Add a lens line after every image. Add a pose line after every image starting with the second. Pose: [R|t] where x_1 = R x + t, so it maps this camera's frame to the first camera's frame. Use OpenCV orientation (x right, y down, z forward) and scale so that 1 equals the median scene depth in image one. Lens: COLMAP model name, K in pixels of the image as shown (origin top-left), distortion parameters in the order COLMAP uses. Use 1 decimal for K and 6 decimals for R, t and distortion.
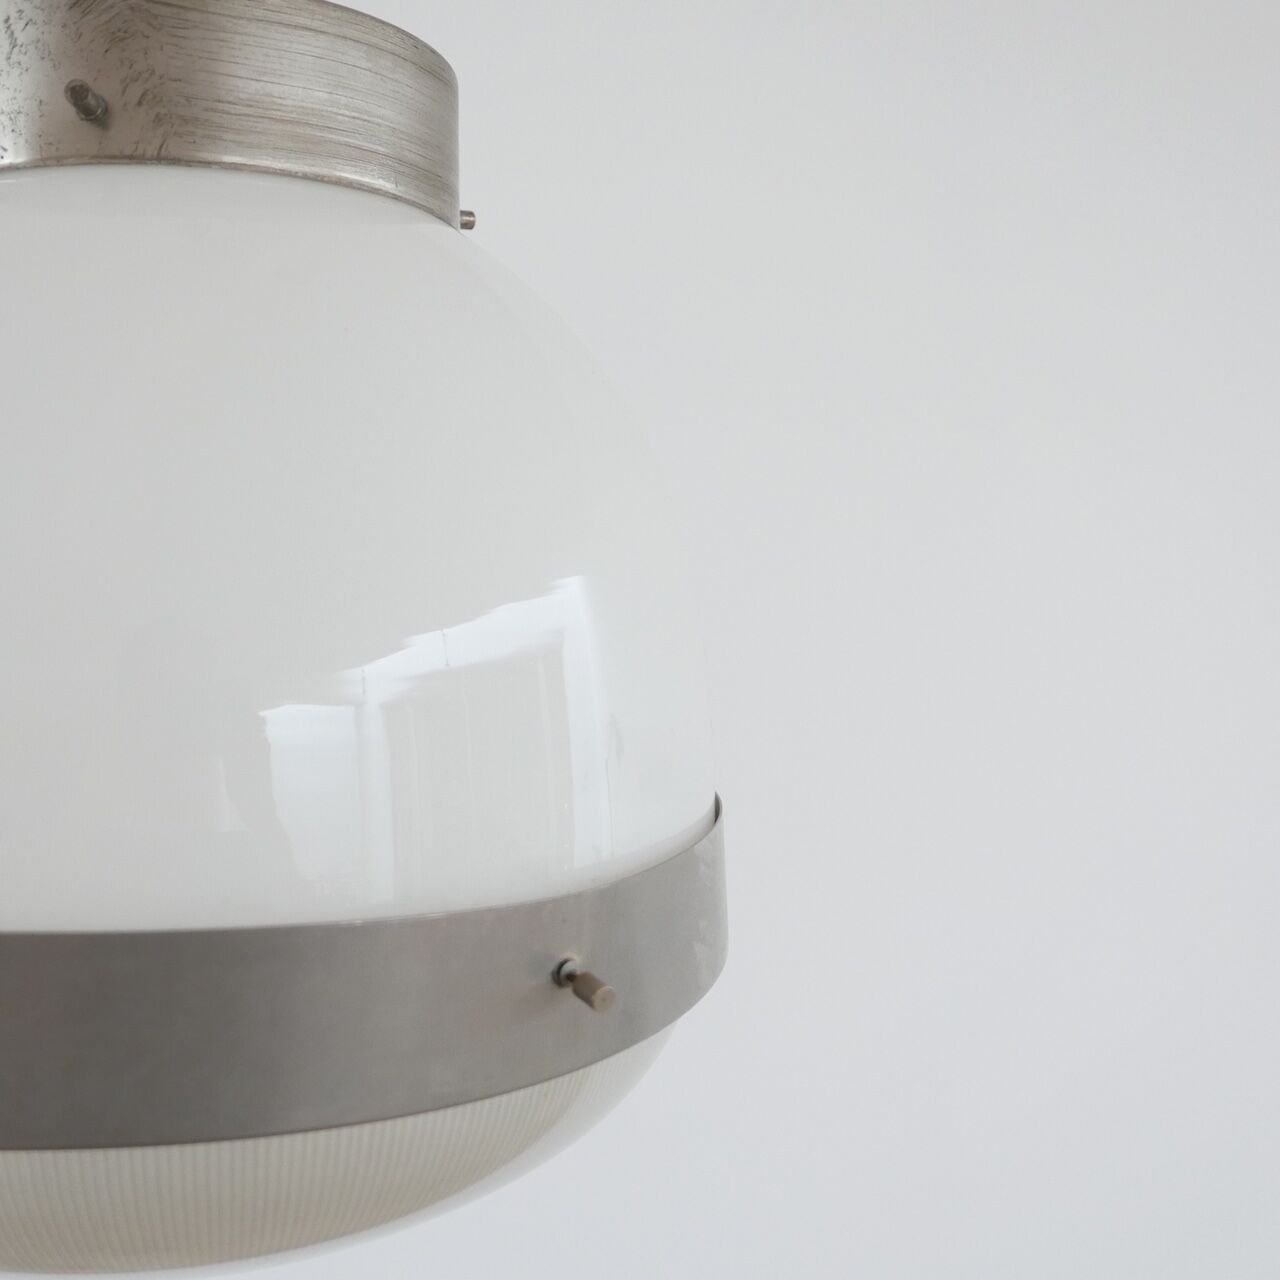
lens RADIAL K [[1446.5, 0, 643.2], [0, 1446.5, 647.7], [0, 0, 1]] dist [-0.051381, 0.000000]
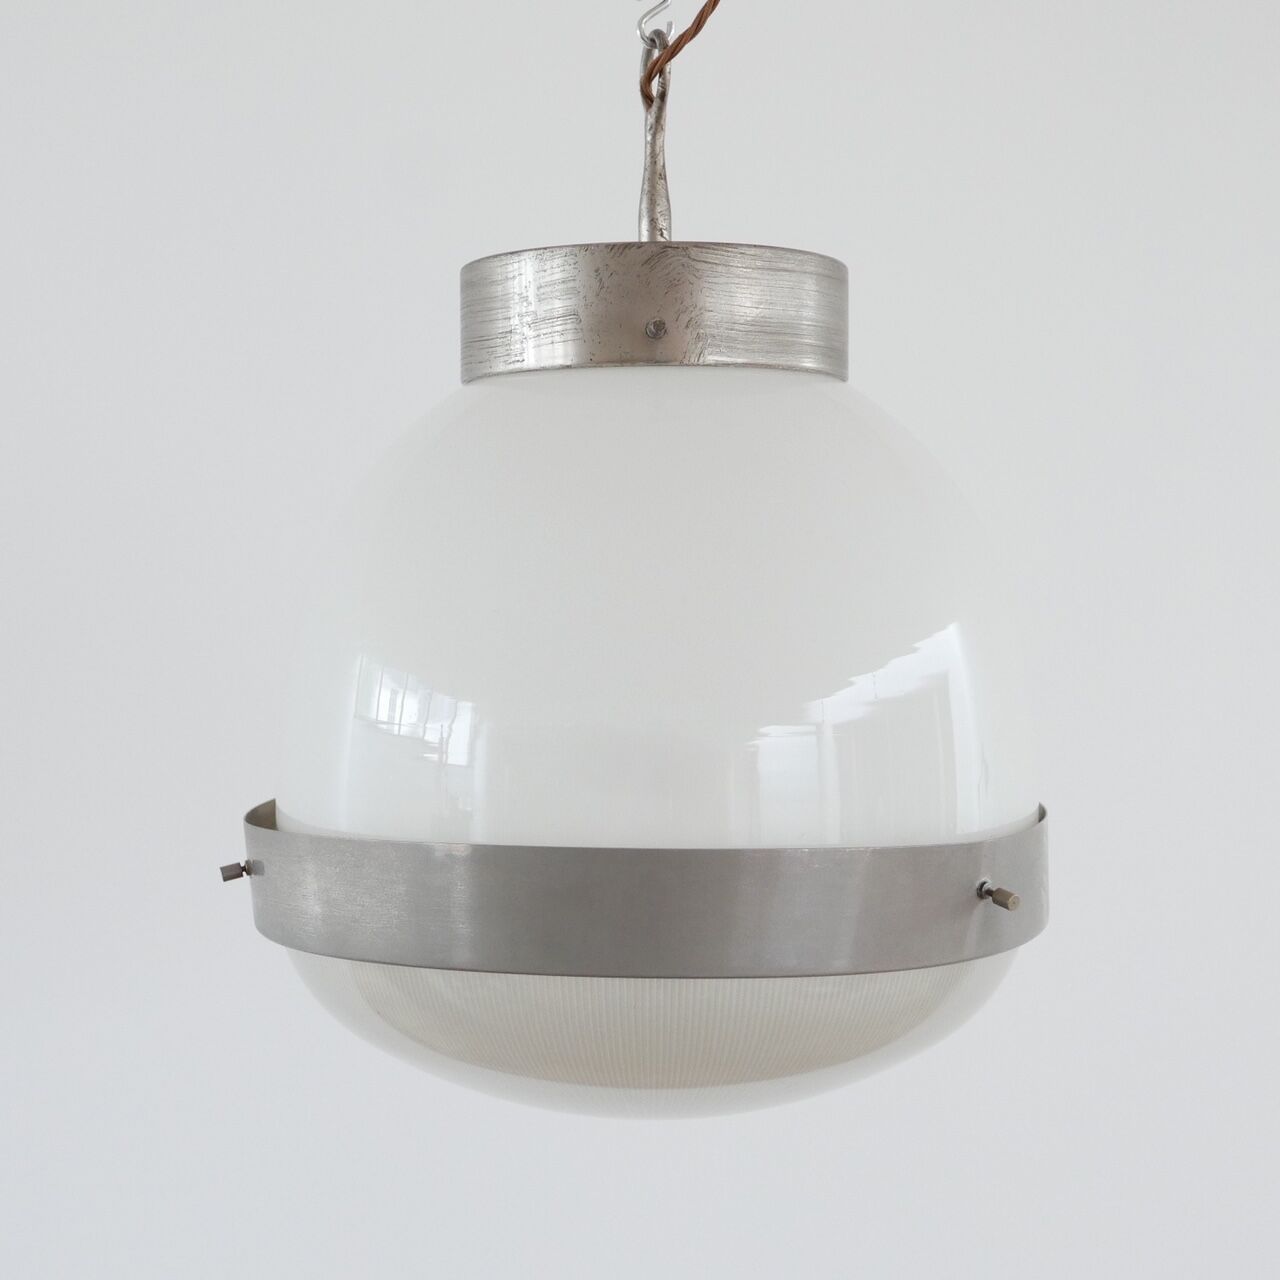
lens RADIAL K [[2602.1, 0, 631.9], [0, 2602.1, 635.6], [0, 0, 1]] dist [0.095652, 0.000000]
pose [[0.999352, -0.009213, 0.034798, -0.495257], [0.011190, 0.998309, -0.057044, 0.100753], [-0.034213, 0.057396, 0.997765, -1.692587]]
